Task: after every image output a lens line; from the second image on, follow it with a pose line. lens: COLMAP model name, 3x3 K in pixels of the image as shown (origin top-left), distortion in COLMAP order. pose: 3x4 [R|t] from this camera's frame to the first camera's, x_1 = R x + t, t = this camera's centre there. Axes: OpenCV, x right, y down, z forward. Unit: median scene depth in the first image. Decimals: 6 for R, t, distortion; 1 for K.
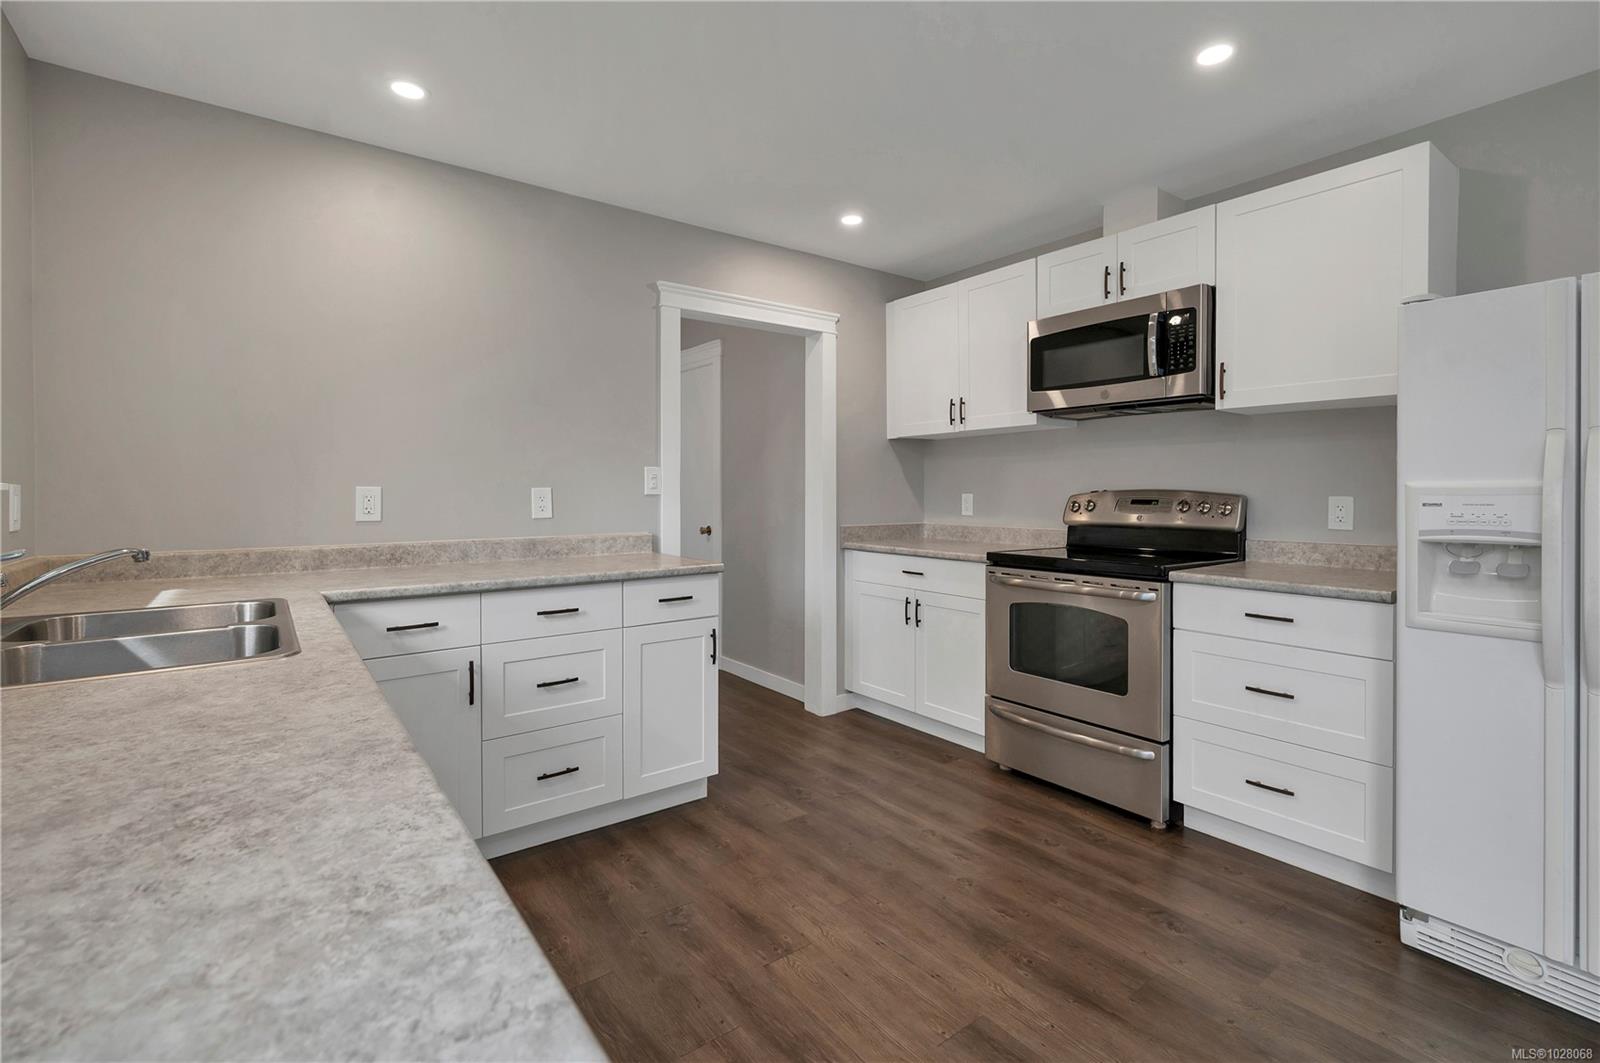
lens RADIAL K [[731.0, 0, 830.9], [0, 731.0, 496.9], [0, 0, 1]] dist [0.012062, -0.000376]
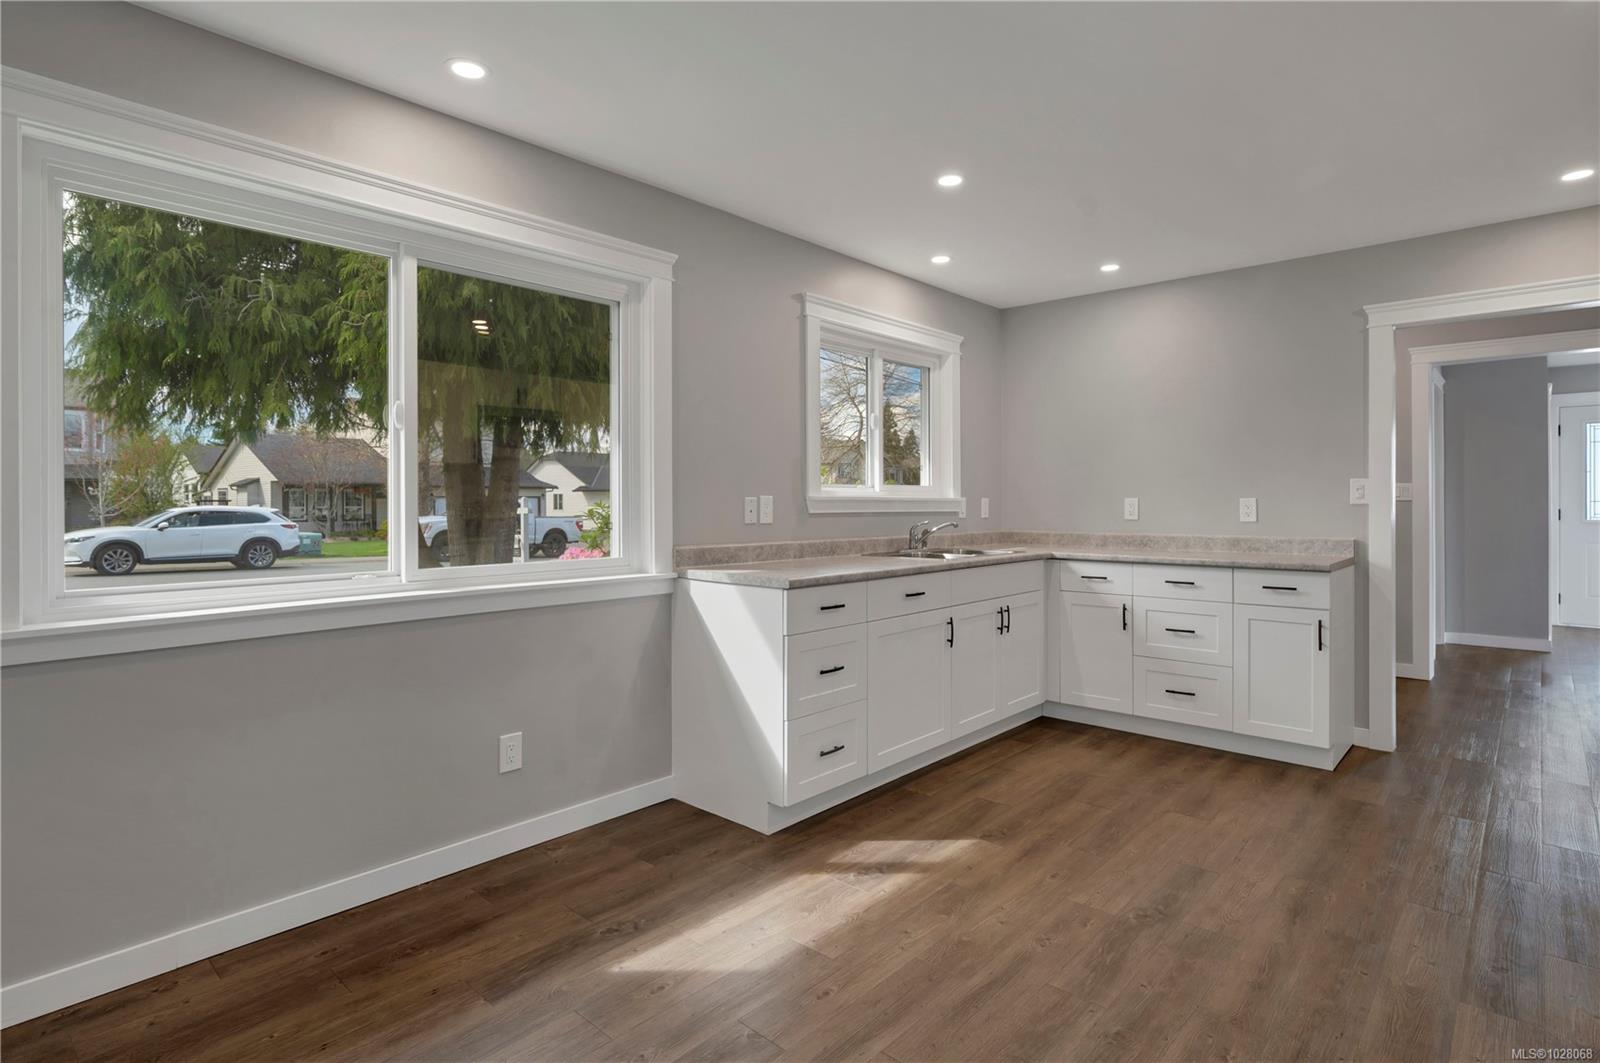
lens RADIAL K [[813.1, 0, 797.4], [0, 813.1, 501.9], [0, 0, 1]] dist [-0.001159, 0.000189]
pose [[0.179379, 0.000368, -0.983780, 1.057932], [-0.007011, 0.999975, -0.000904, 0.000870], [0.983755, 0.007059, 0.179377, -0.050559]]
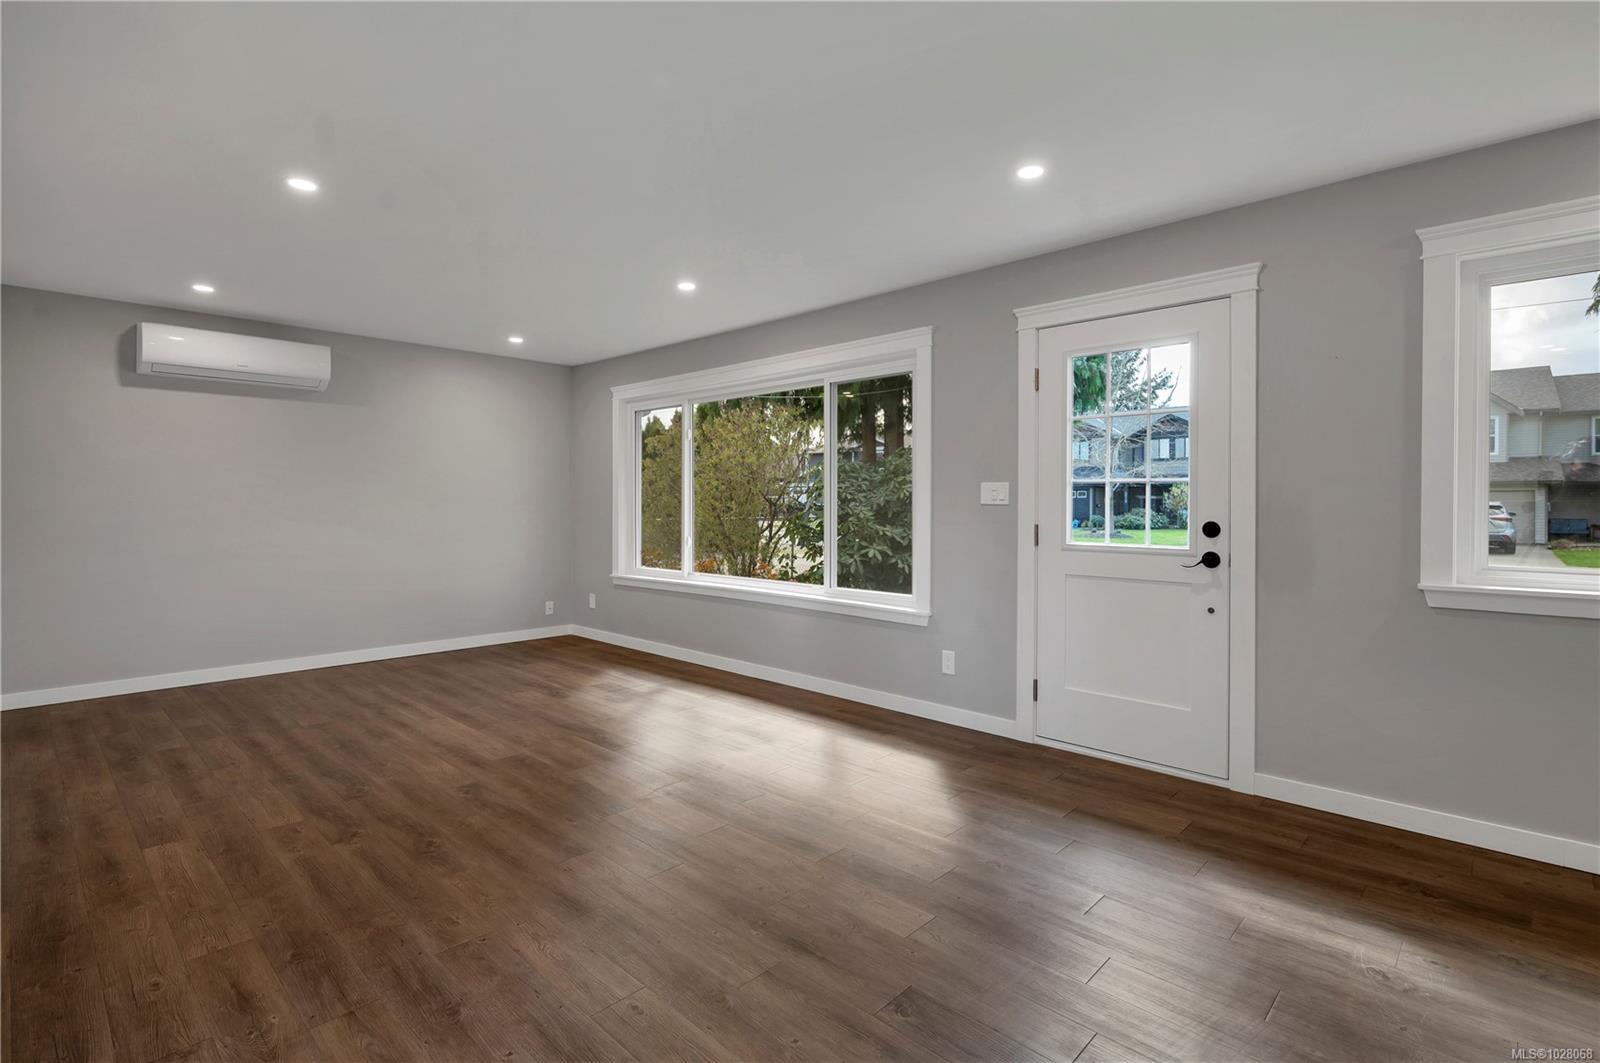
lens RADIAL K [[753.8, 0, 804.0], [0, 753.8, 508.0], [0, 0, 1]] dist [-0.001086, 0.000239]
pose [[-0.987101, -0.002392, -0.160079, 1.274134], [-0.005036, 0.999857, 0.016117, -0.000505], [0.160017, 0.016715, -0.986973, 0.282611]]
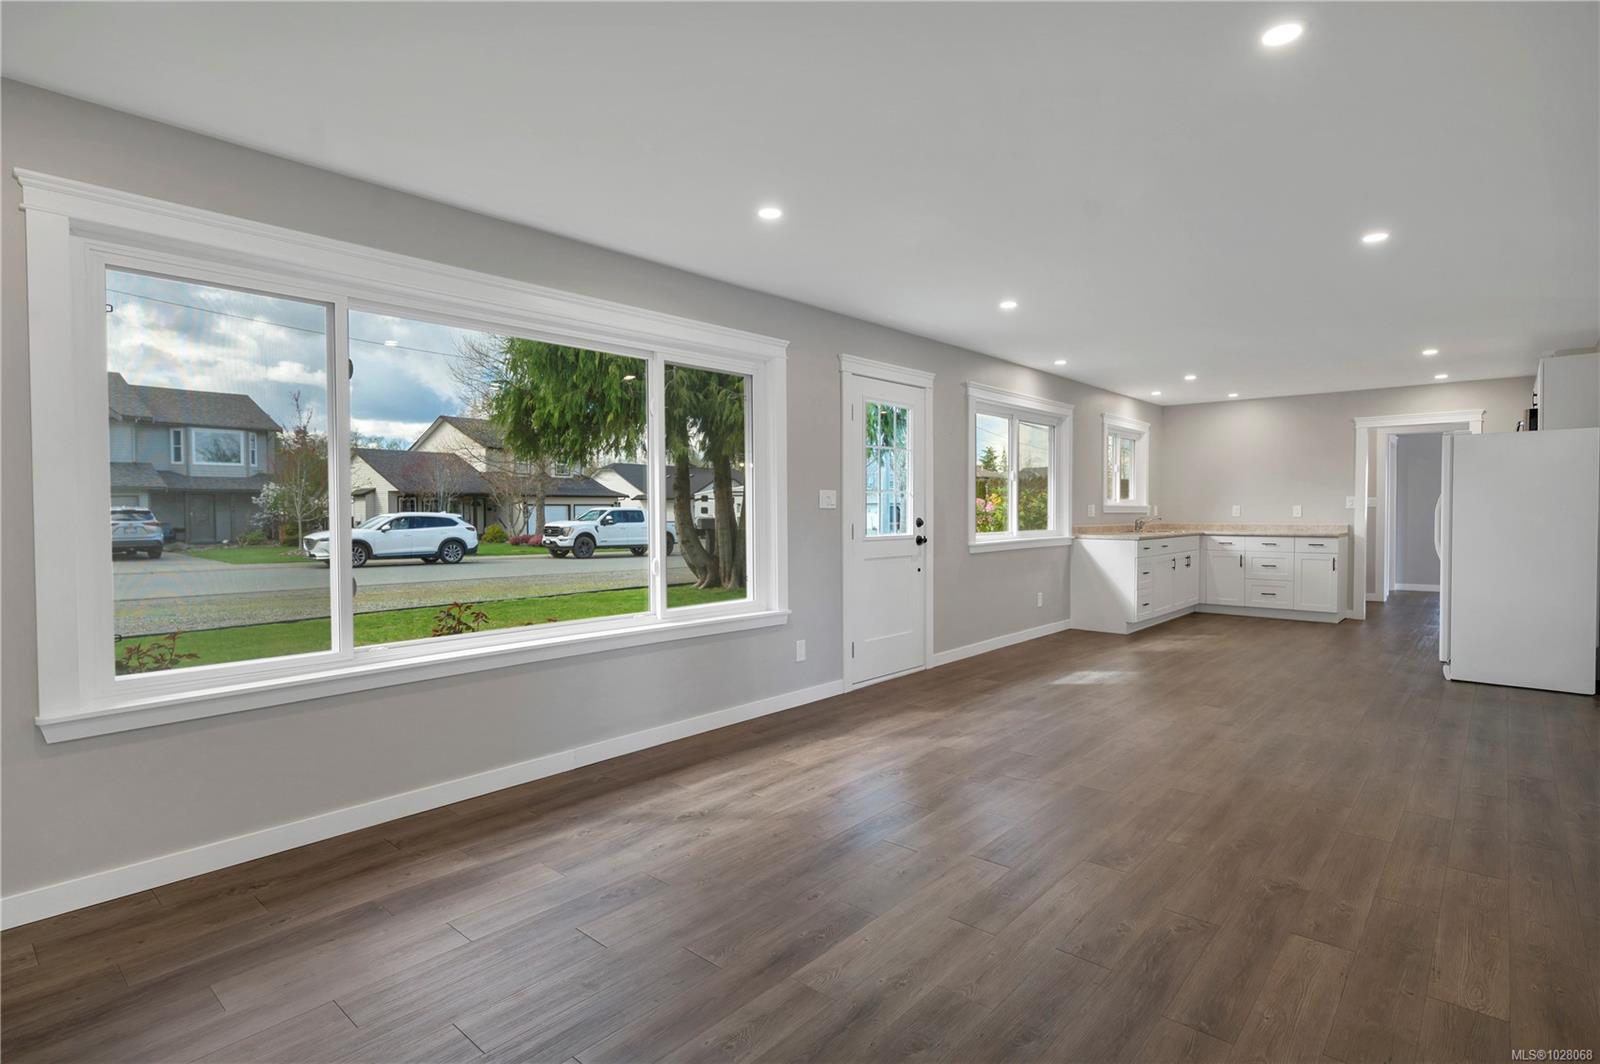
lens RADIAL K [[791.3, 0, 800.0], [0, 791.3, 532.0], [0, 0, 1]] dist [-0.001856, -0.000641]
pose [[0.188927, 0.028158, -0.981587, 2.576092], [-0.006364, 0.999603, 0.027450, 0.019727], [0.981971, 0.001061, 0.189031, -1.644626]]
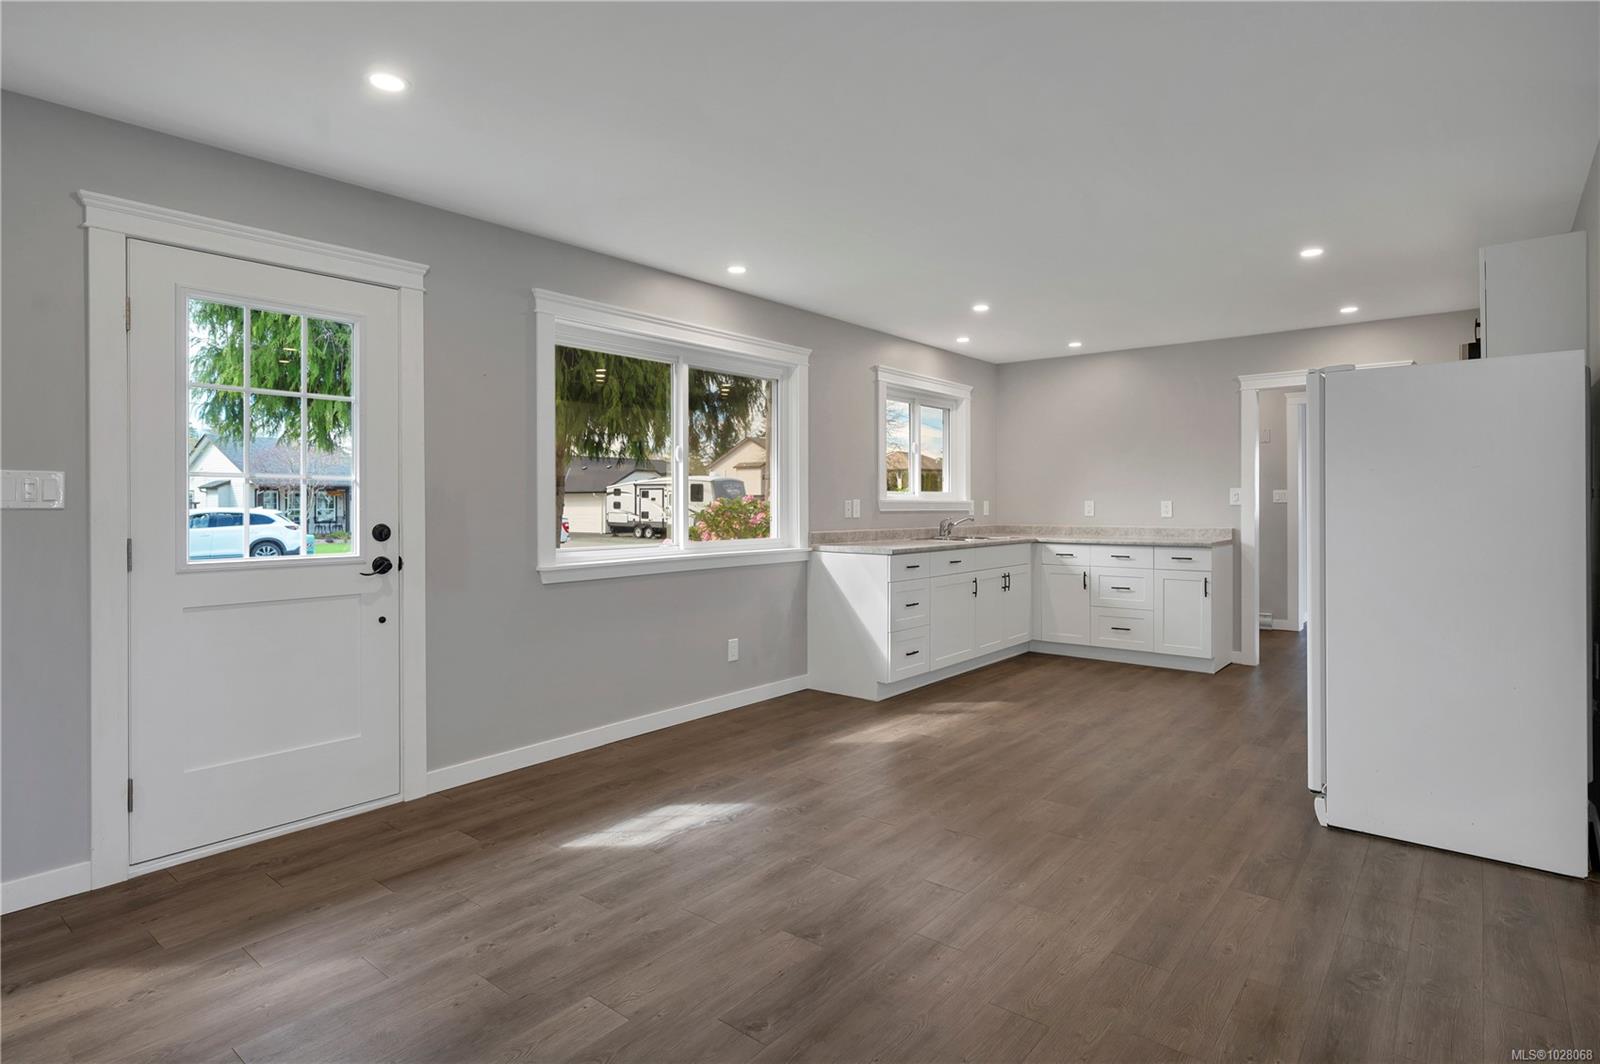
lens RADIAL K [[832.1, 0, 797.1], [0, 832.1, 506.0], [0, 0, 1]] dist [-0.001766, -0.000747]
pose [[0.229267, 0.002622, -0.973360, 1.814323], [-0.006681, 0.999977, 0.001120, 0.005105], [0.973341, 0.006246, 0.229279, -0.532172]]
